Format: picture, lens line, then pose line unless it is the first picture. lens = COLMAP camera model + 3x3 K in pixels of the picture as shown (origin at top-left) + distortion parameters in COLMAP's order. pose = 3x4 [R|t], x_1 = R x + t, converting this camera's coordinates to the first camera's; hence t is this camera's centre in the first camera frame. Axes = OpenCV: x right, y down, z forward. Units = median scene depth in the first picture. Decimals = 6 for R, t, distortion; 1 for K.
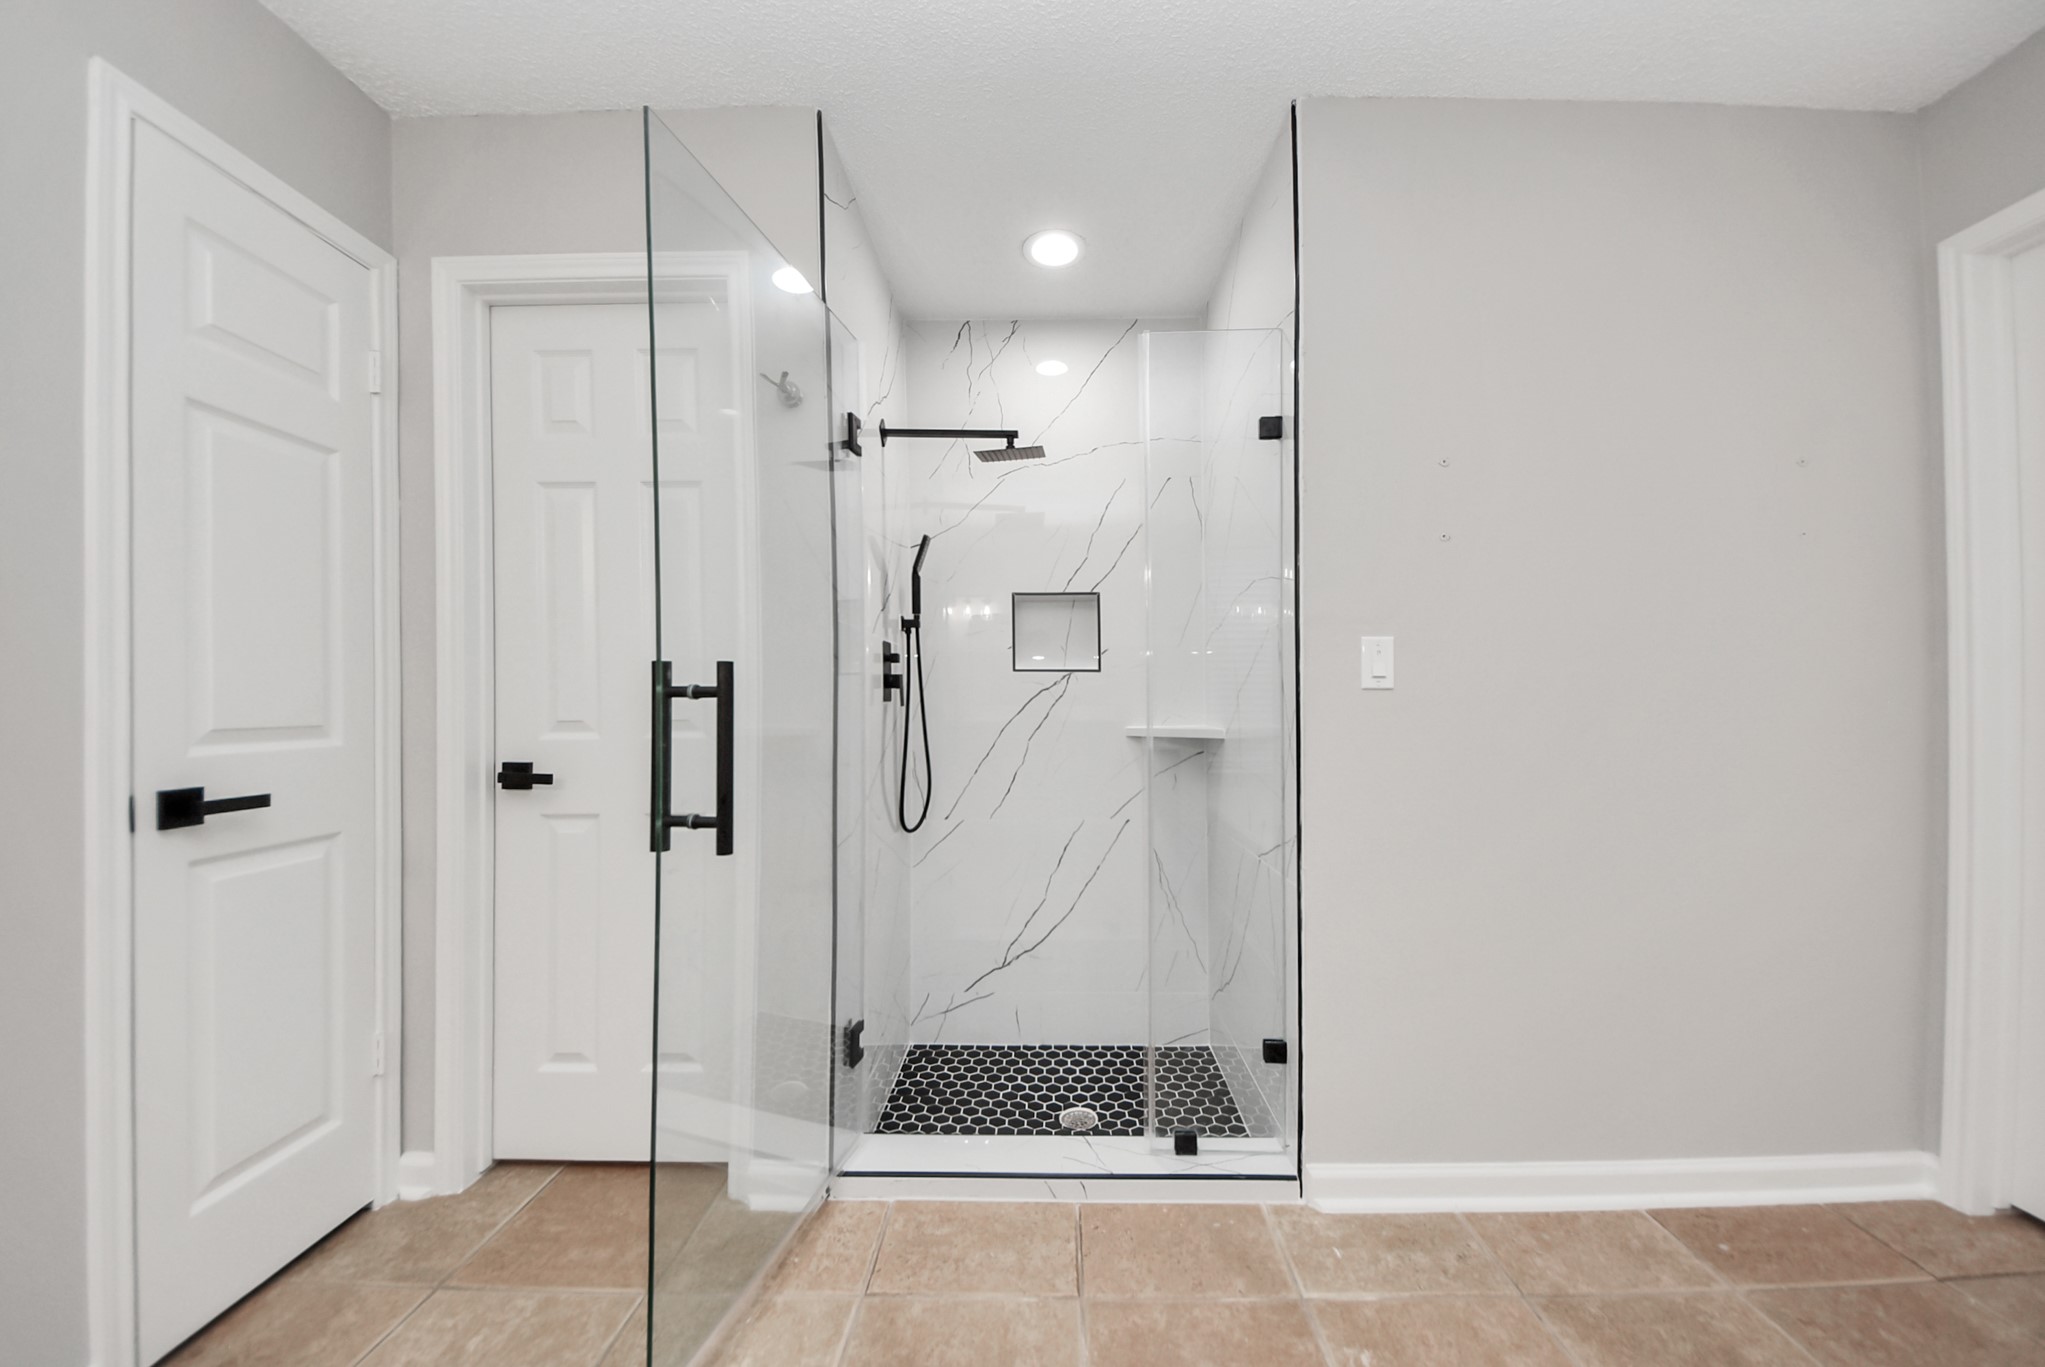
lens RADIAL K [[733.9, 0, 1037.2], [0, 733.9, 693.3], [0, 0, 1]] dist [0.038156, -0.019951]
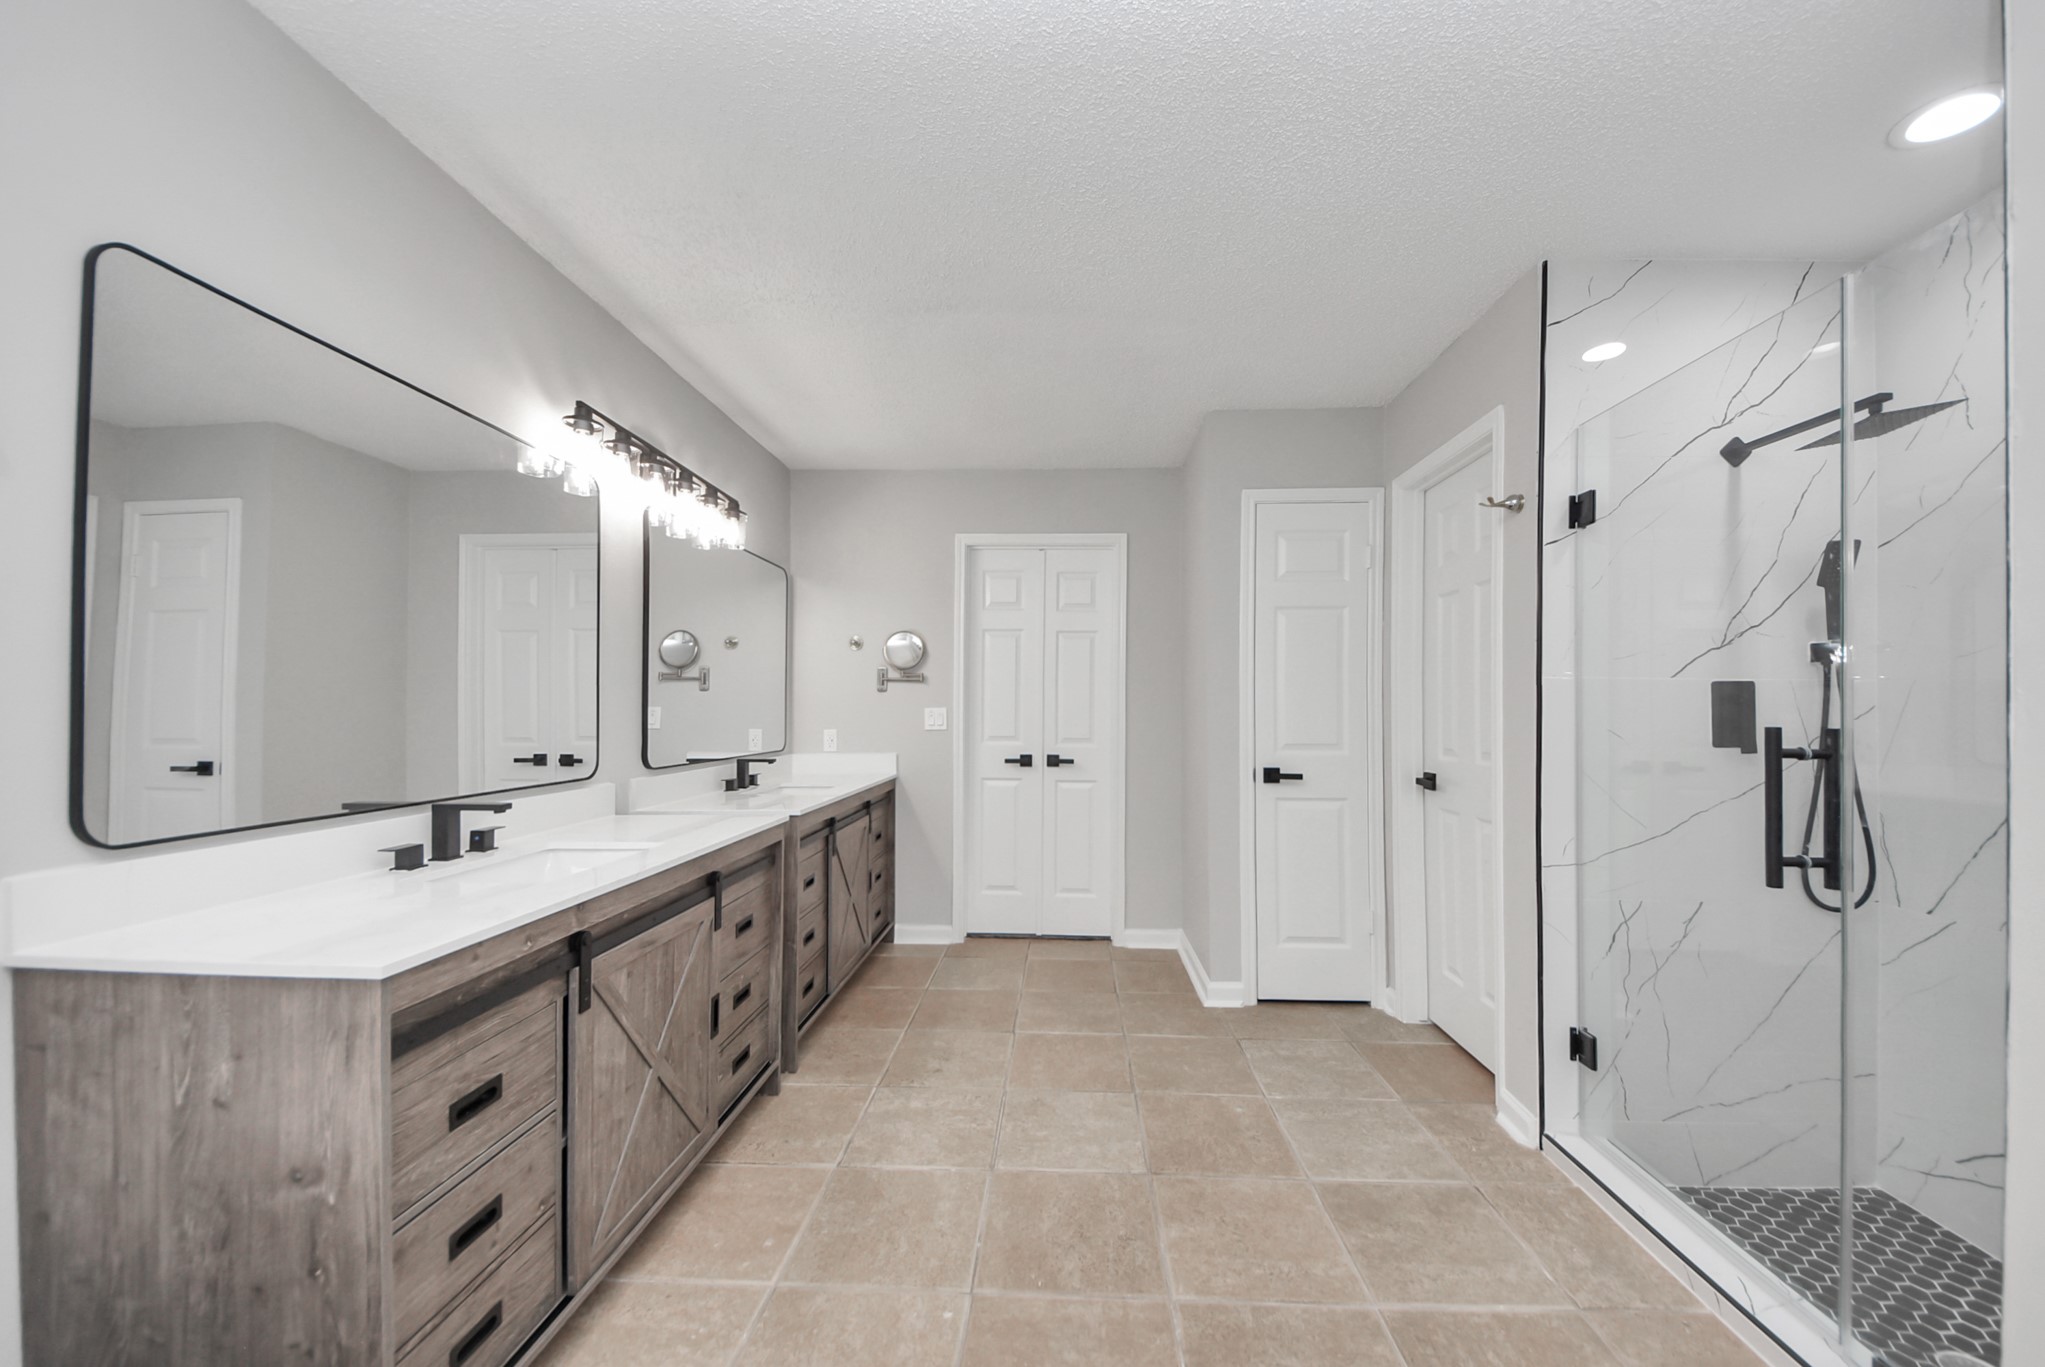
lens RADIAL K [[671.6, 0, 1033.3], [0, 671.6, 708.2], [0, 0, 1]] dist [0.000470, 0.000013]
pose [[-0.001414, -0.008701, -0.999961, 0.771675], [0.000559, 0.999962, -0.008702, -0.034226], [0.999999, -0.000571, -0.001409, 0.160448]]
